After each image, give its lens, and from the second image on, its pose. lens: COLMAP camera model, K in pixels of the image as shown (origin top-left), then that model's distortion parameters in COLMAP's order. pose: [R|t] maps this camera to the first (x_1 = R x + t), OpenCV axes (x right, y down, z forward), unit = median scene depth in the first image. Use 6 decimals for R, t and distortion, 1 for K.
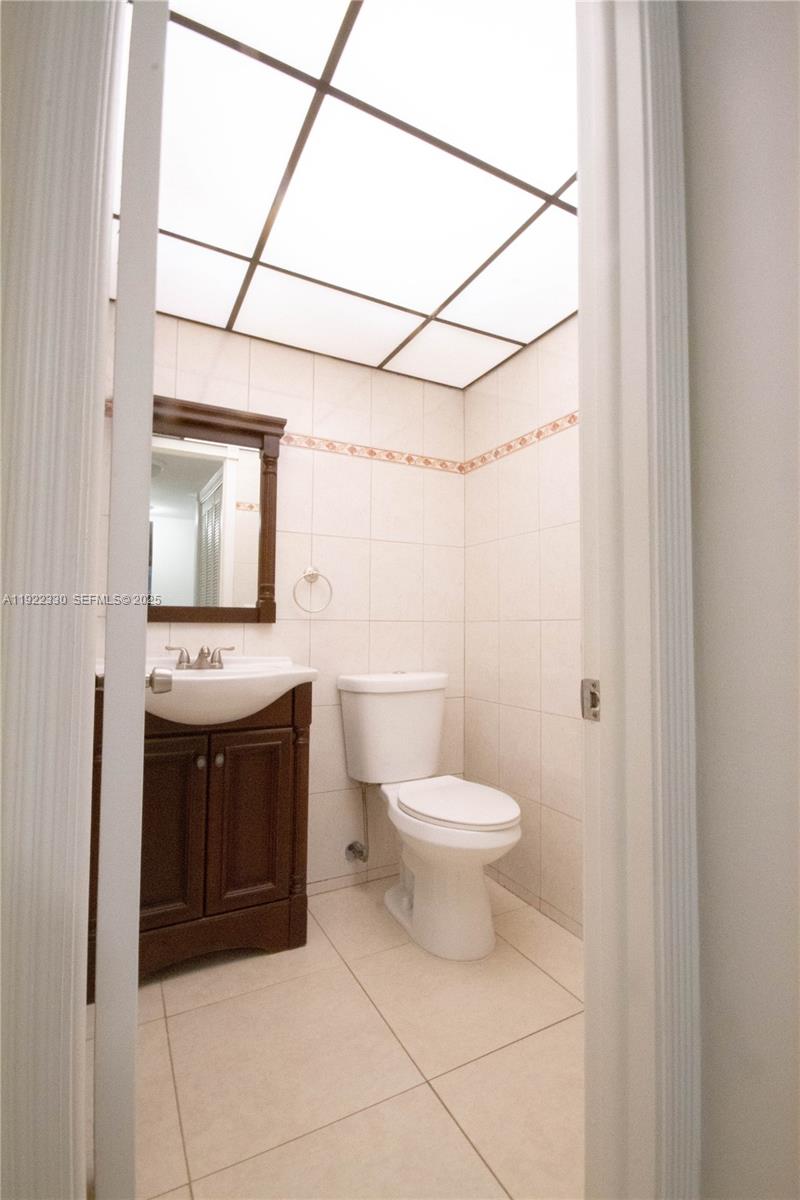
lens RADIAL K [[566.6, 0, 401.6], [0, 566.6, 599.1], [0, 0, 1]] dist [-0.000482, -0.001548]
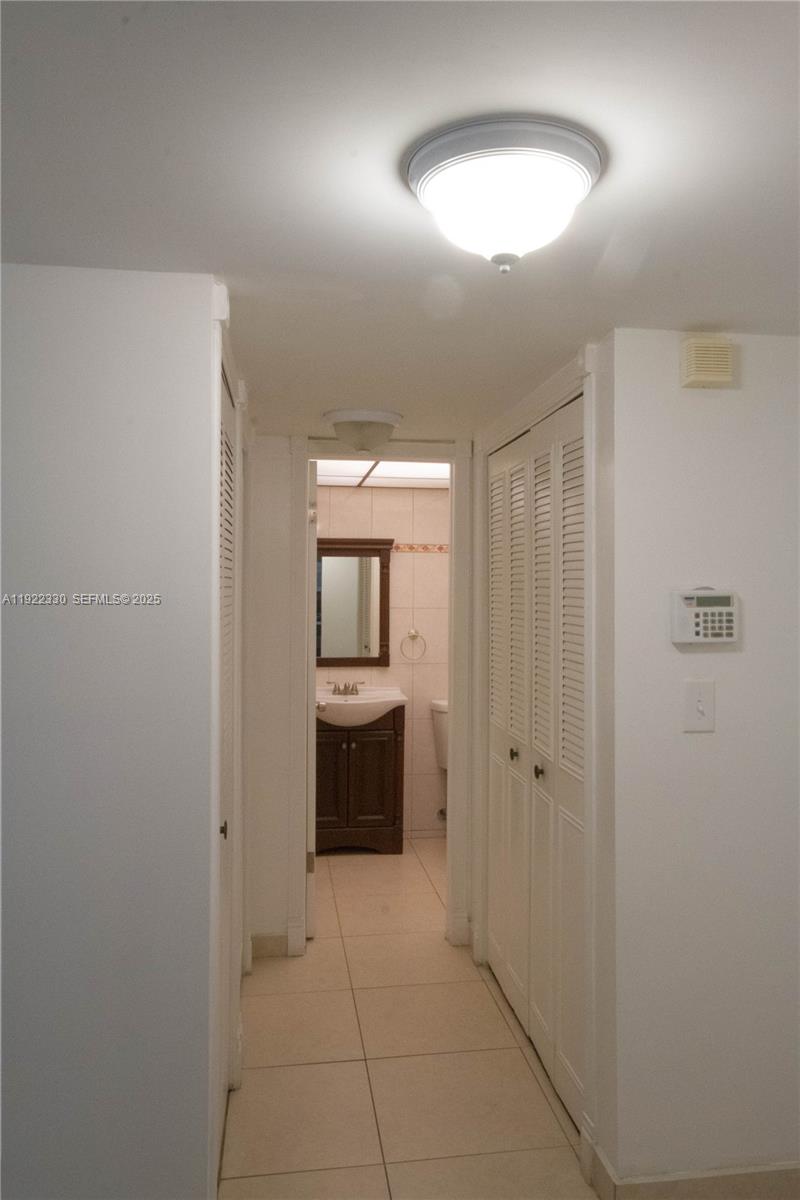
lens RADIAL K [[856.8, 0, 396.2], [0, 856.8, 600.5], [0, 0, 1]] dist [-0.000020, 0.002673]
pose [[0.934977, -0.007412, -0.354631, 0.716745], [0.022073, 0.999060, 0.037313, -0.257518], [0.354021, -0.042715, 0.934261, -1.372374]]
